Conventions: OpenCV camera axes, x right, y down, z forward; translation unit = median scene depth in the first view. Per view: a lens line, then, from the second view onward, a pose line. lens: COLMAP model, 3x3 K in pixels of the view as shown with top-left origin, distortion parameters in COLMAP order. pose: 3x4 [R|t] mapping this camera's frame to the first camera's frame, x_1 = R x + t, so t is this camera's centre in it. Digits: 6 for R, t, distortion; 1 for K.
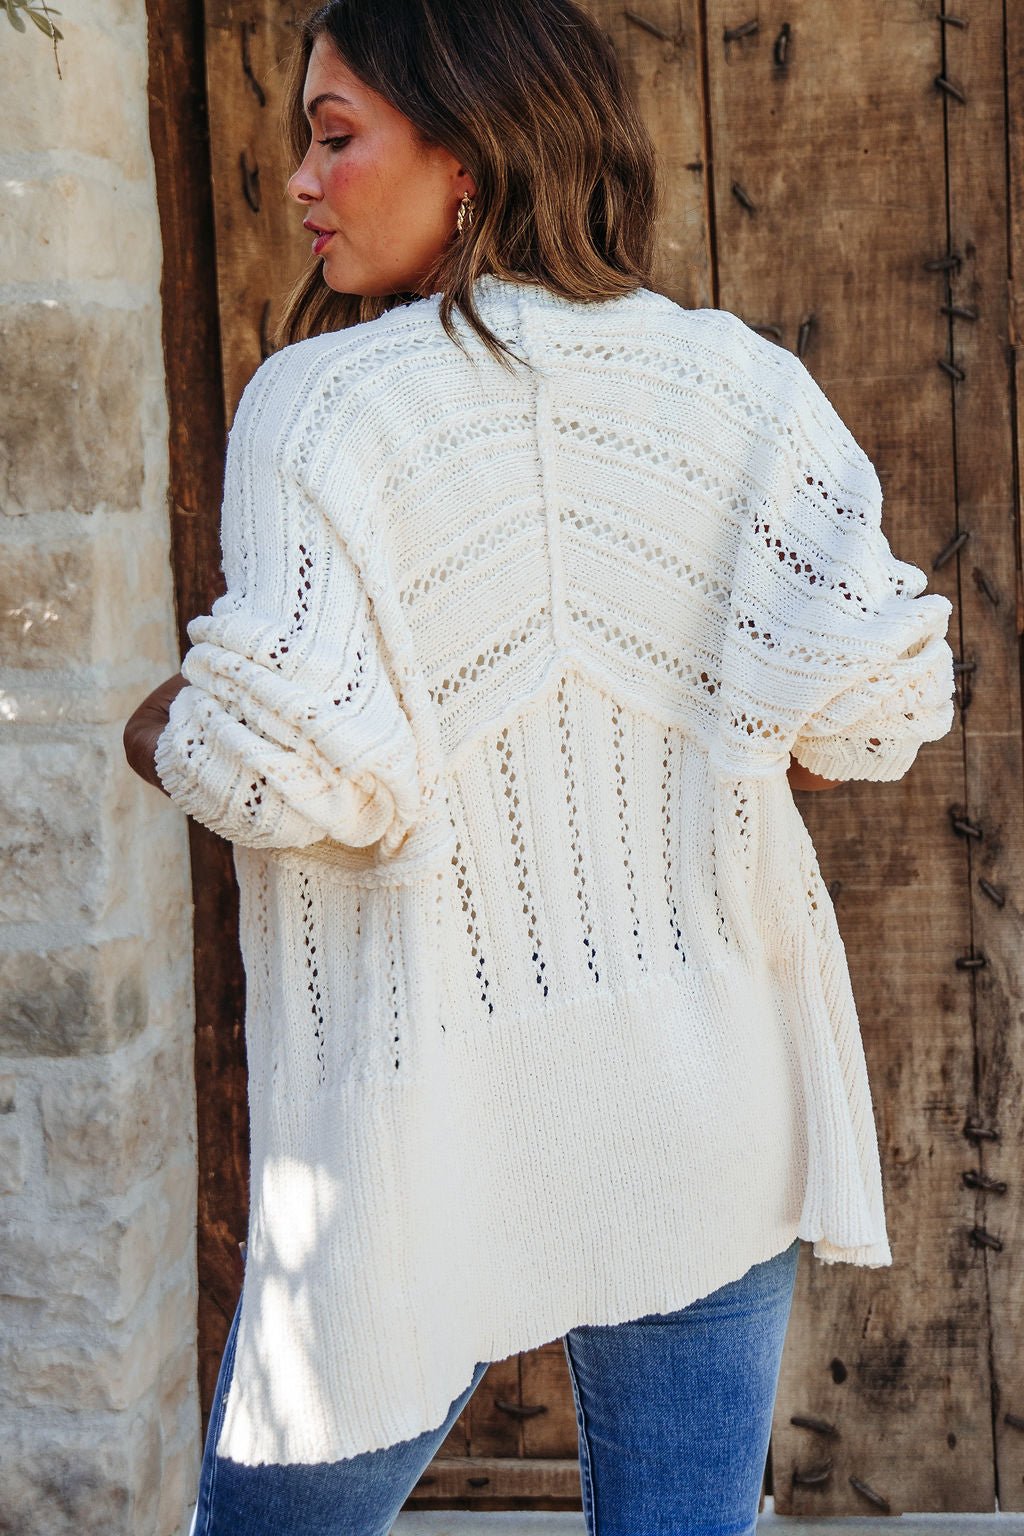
lens RADIAL K [[3102.7, 0, 627.7], [0, 3102.7, 536.9], [0, 0, 1]] dist [0.242678, -0.293632]
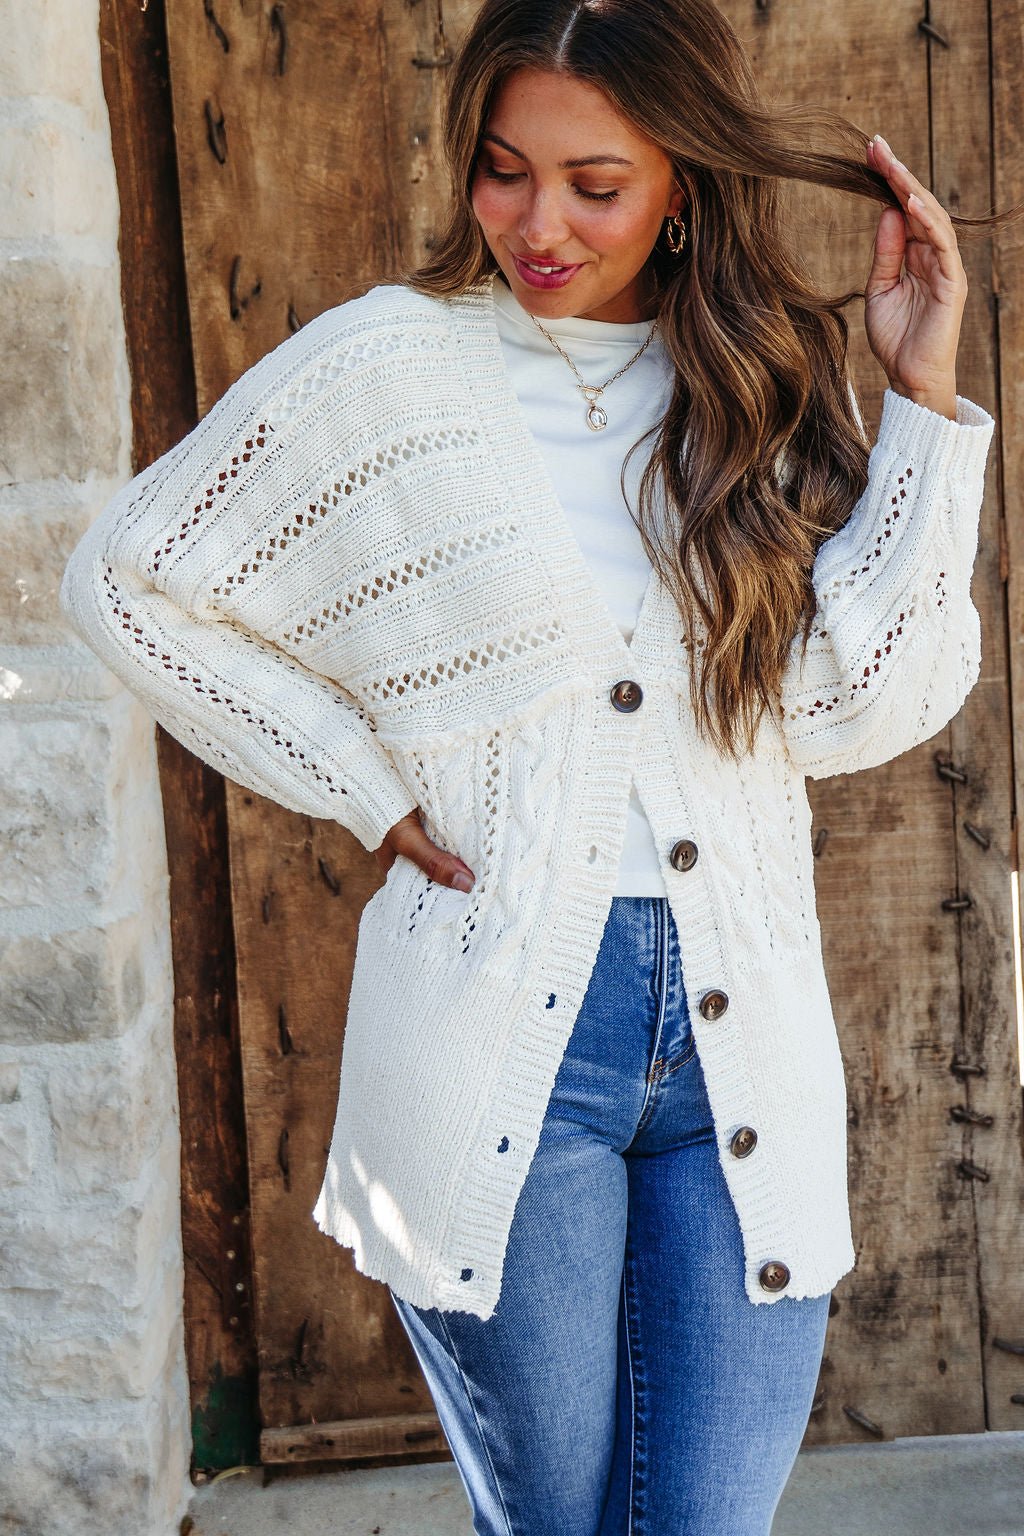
lens RADIAL K [[2735.9, 0, 594.5], [0, 2735.9, 610.3], [0, 0, 1]] dist [0.263876, -0.314296]
pose [[0.990932, -0.026868, 0.131652, -0.123364], [0.020038, 0.998397, 0.052935, -0.009258], [-0.132863, -0.049817, 0.989882, 0.132540]]
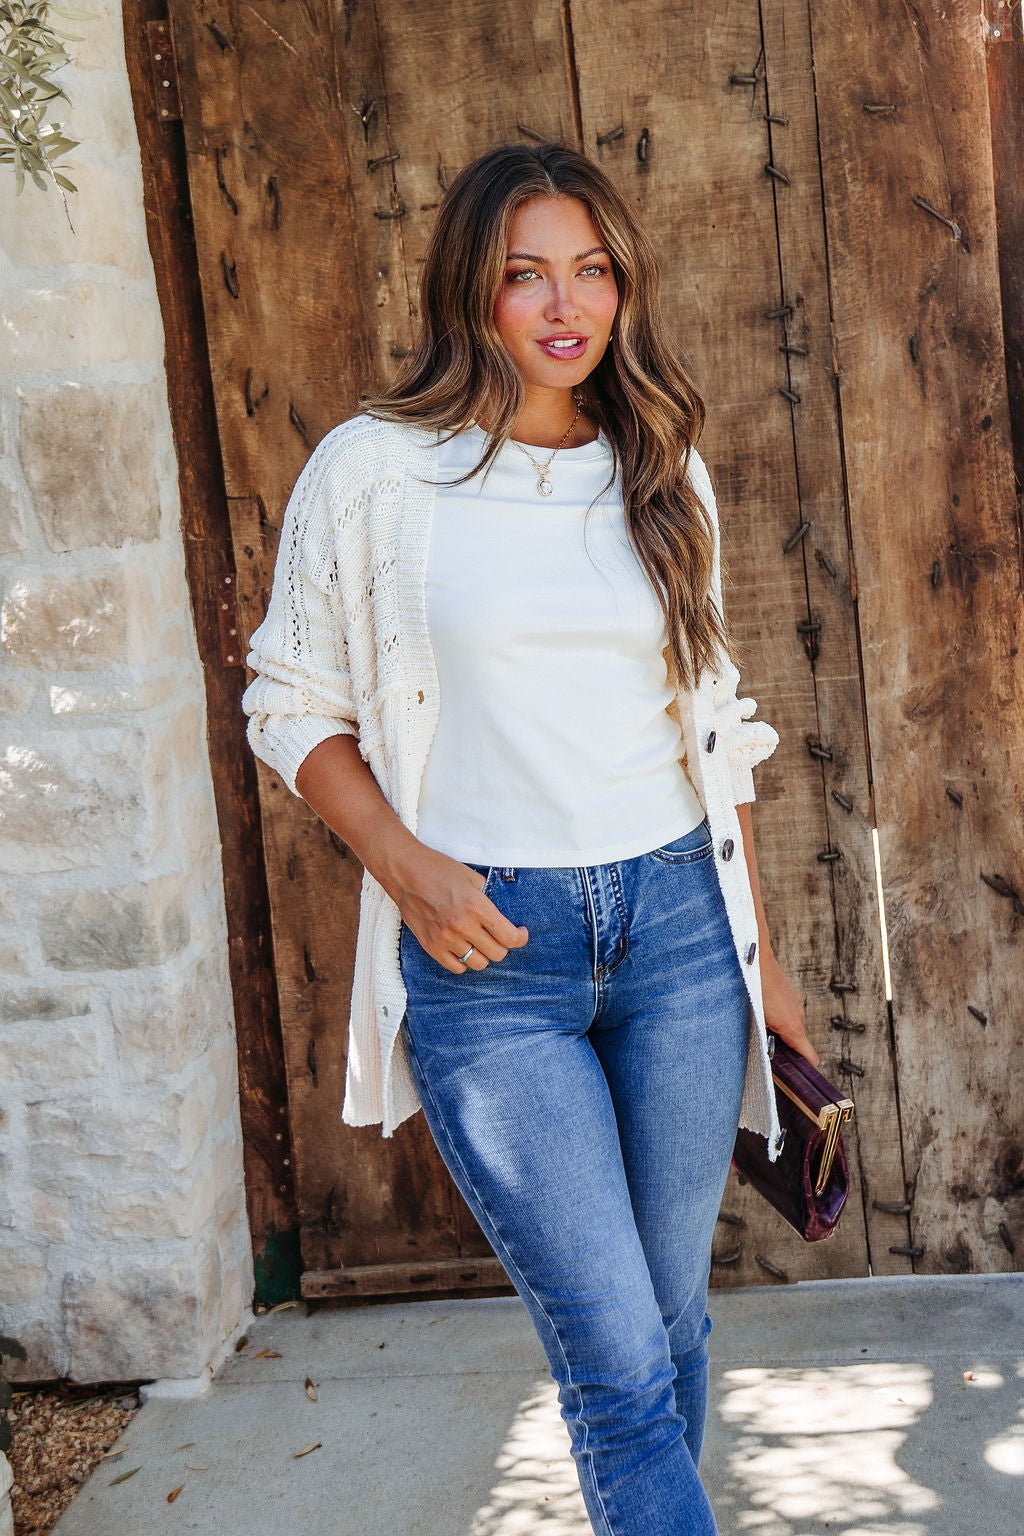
lens RADIAL K [[2679.7, 0, 602.0], [0, 2679.7, 593.1], [0, 0, 1]] dist [0.251353, 0.129384]
pose [[0.998483, -0.054984, 0.002768, 0.019703], [0.054819, 0.997613, 0.041991, -0.023287], [-0.005070, -0.041776, 0.999114, -0.100812]]
